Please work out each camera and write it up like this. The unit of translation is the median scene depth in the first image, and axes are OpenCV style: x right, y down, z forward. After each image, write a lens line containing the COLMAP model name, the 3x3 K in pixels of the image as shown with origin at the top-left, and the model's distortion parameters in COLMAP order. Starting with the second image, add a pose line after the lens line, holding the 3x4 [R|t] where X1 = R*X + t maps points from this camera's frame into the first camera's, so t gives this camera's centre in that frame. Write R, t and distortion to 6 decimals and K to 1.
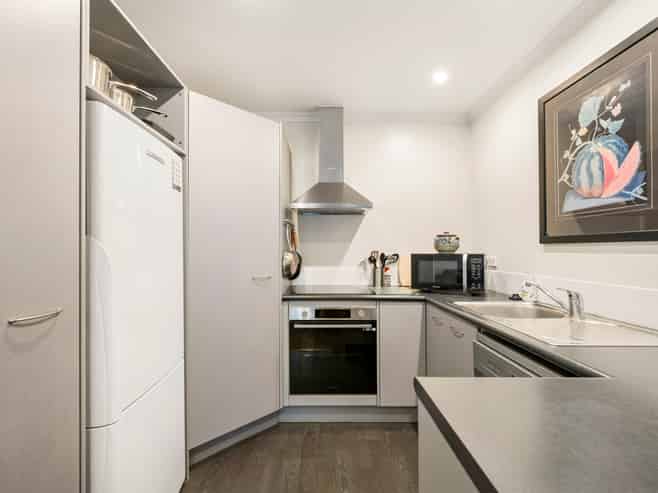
lens RADIAL K [[297.9, 0, 329.0], [0, 297.9, 246.5], [0, 0, 1]] dist [-0.000071, -0.000011]
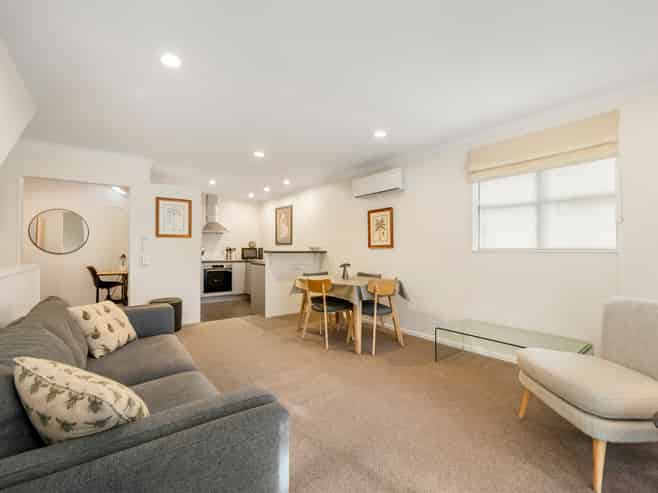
lens RADIAL K [[293.5, 0, 329.0], [0, 293.5, 246.5], [0, 0, 1]] dist [-0.000207, -0.000100]
pose [[0.794061, 0.002609, 0.607832, -0.853870], [-0.004234, 0.999990, 0.001239, 0.005602], [-0.607823, -0.003558, 0.794065, -1.971960]]
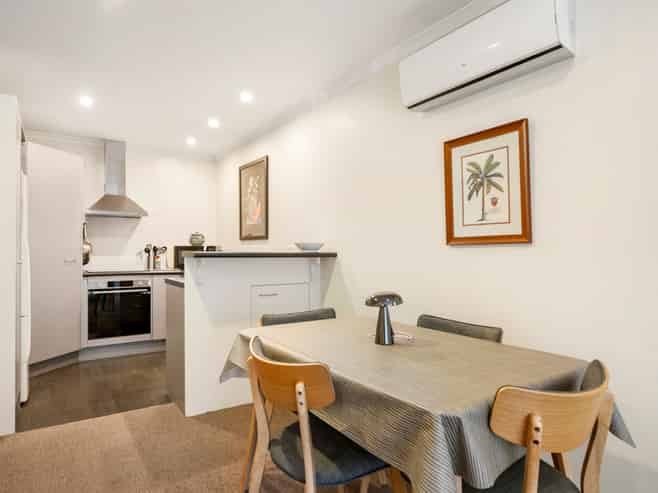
lens RADIAL K [[400.6, 0, 329.0], [0, 400.6, 246.5], [0, 0, 1]] dist [-0.009083, 0.000730]
pose [[0.831226, 0.002823, 0.555927, -0.219207], [-0.003922, 0.999992, 0.000786, 0.022483], [-0.555920, -0.002834, 0.831231, -1.211250]]
